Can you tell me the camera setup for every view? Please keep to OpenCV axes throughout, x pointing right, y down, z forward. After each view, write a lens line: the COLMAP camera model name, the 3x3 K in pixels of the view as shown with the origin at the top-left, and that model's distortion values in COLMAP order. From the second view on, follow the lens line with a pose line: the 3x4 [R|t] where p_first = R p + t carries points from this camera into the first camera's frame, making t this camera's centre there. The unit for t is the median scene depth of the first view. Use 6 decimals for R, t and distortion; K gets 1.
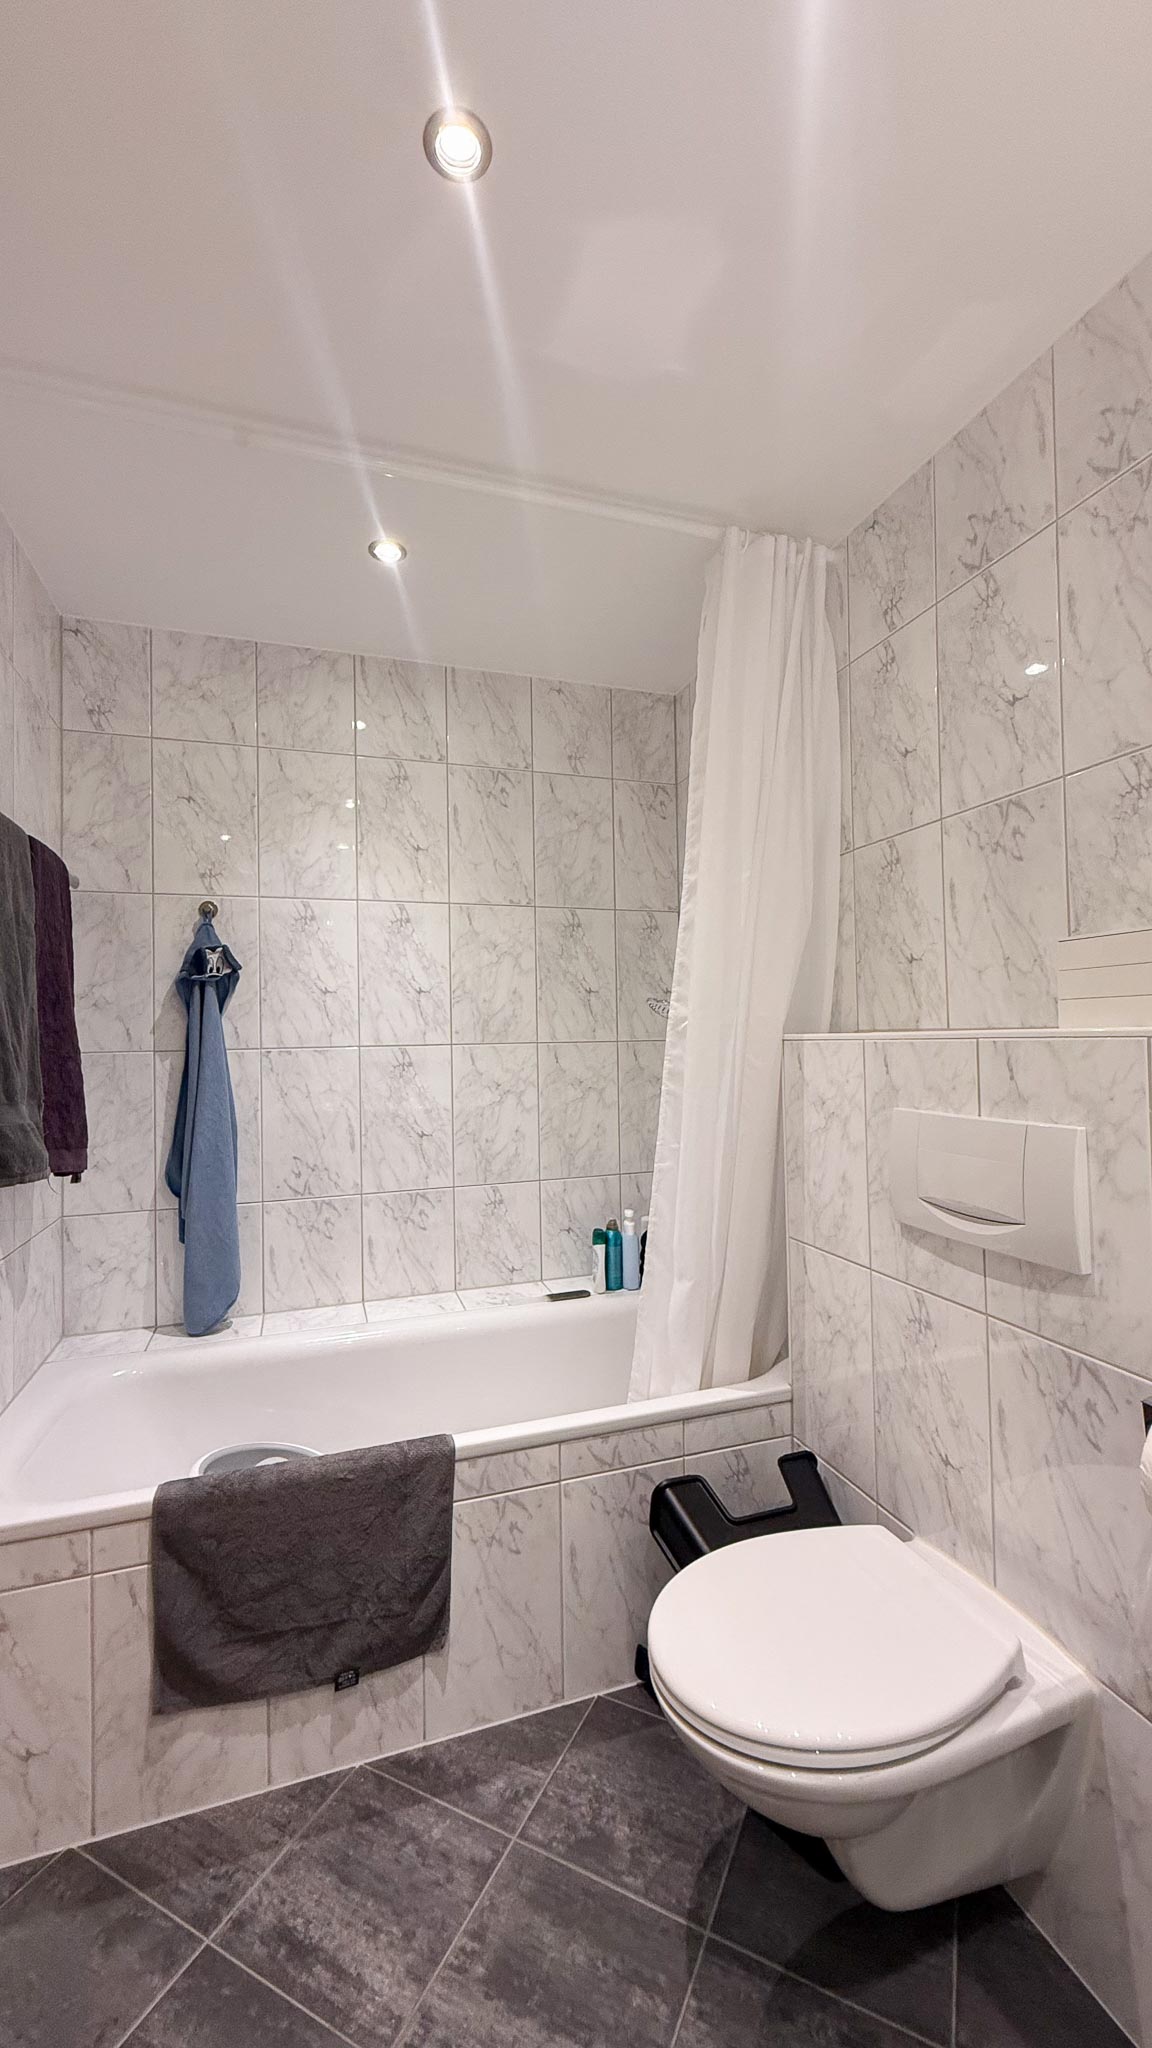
lens RADIAL K [[809.3, 0, 576.0], [0, 809.3, 1022.6], [0, 0, 1]] dist [-0.001326, -0.000574]
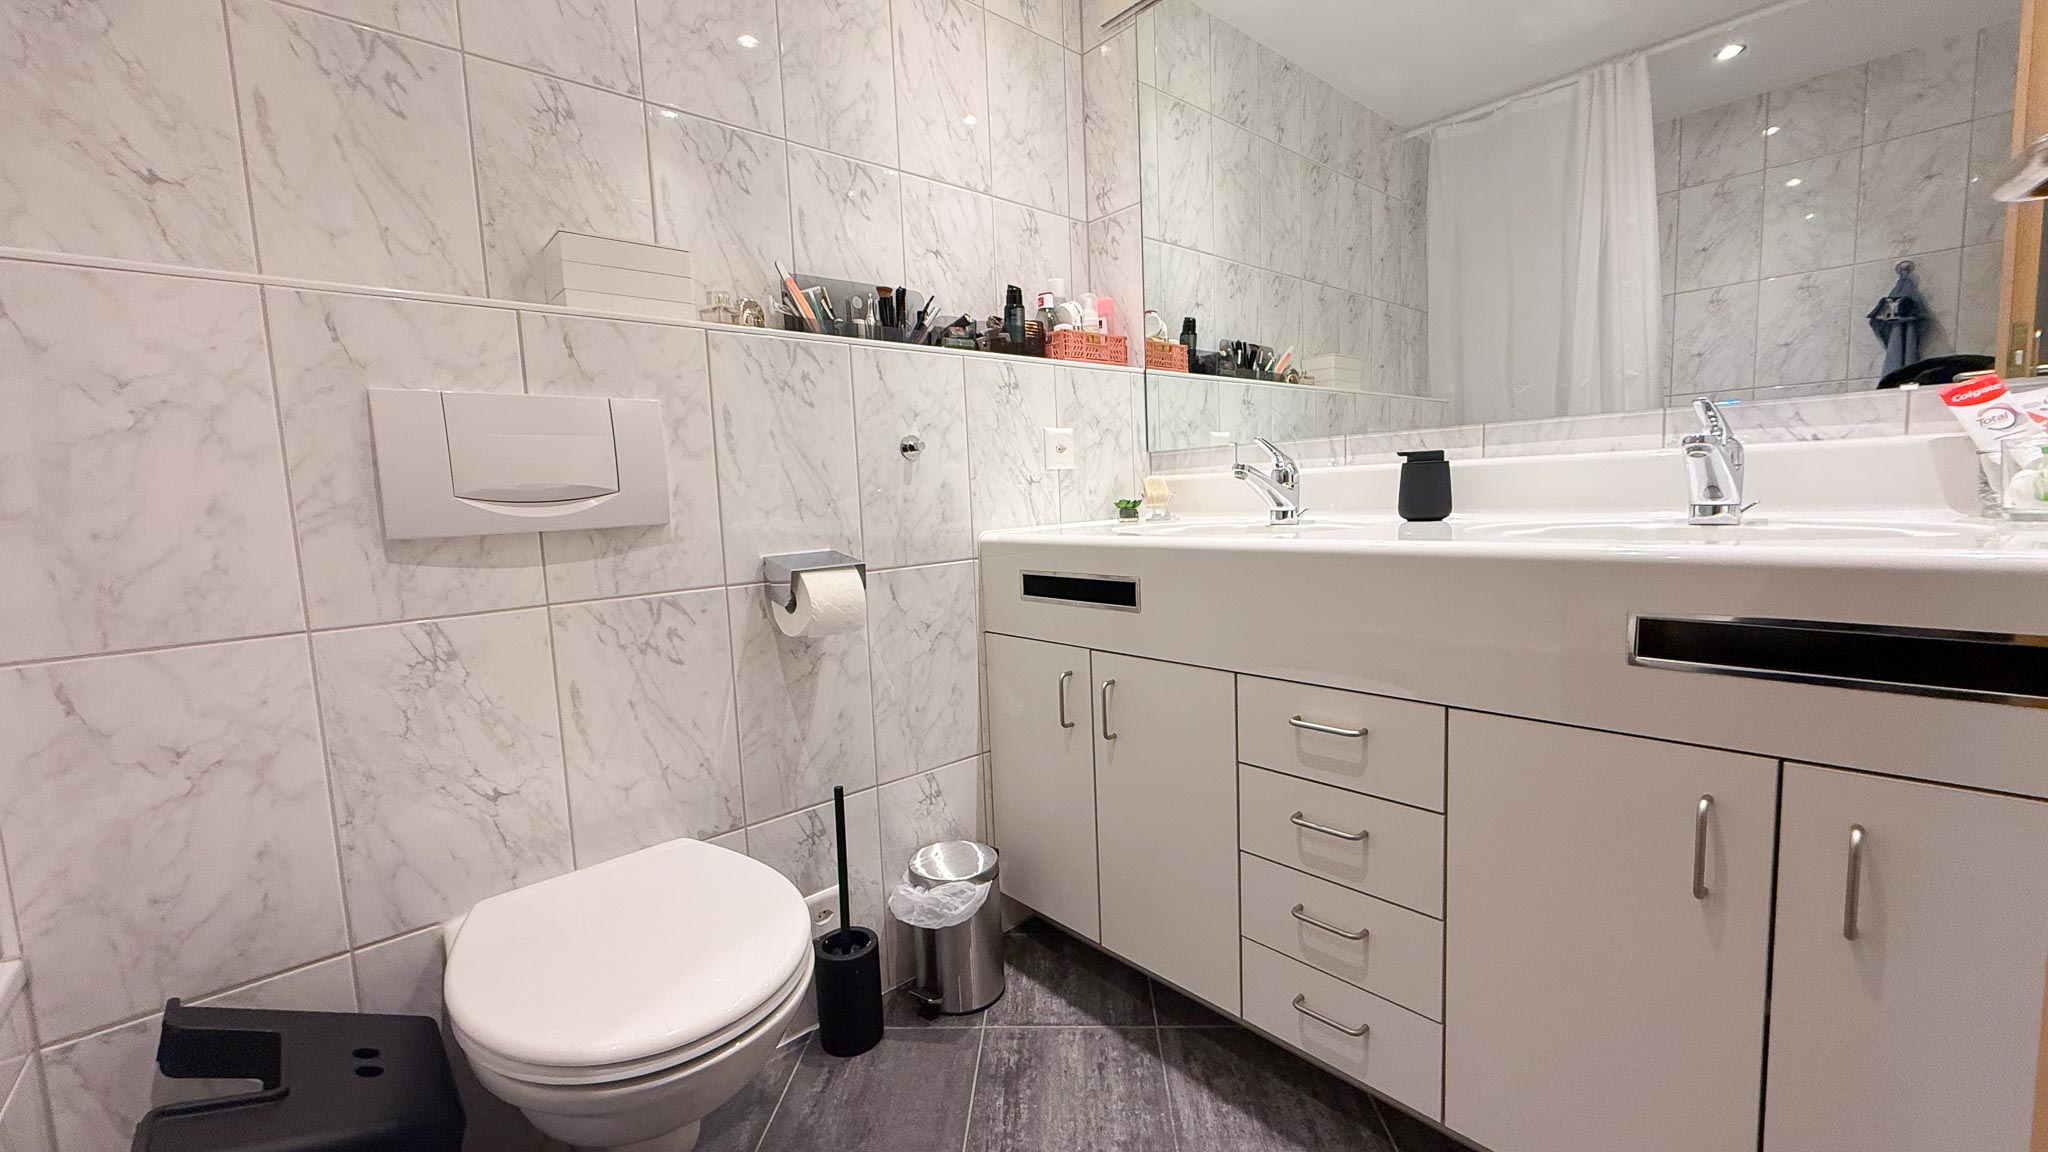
lens RADIAL K [[809.3, 0, 1022.4], [0, 809.3, 576.2], [0, 0, 1]] dist [-0.001326, -0.000574]
pose [[-0.402910, -0.062255, 0.913120, -0.587579], [0.027529, 0.996408, 0.080080, 0.260594], [-0.914826, 0.057402, -0.399749, 0.849526]]
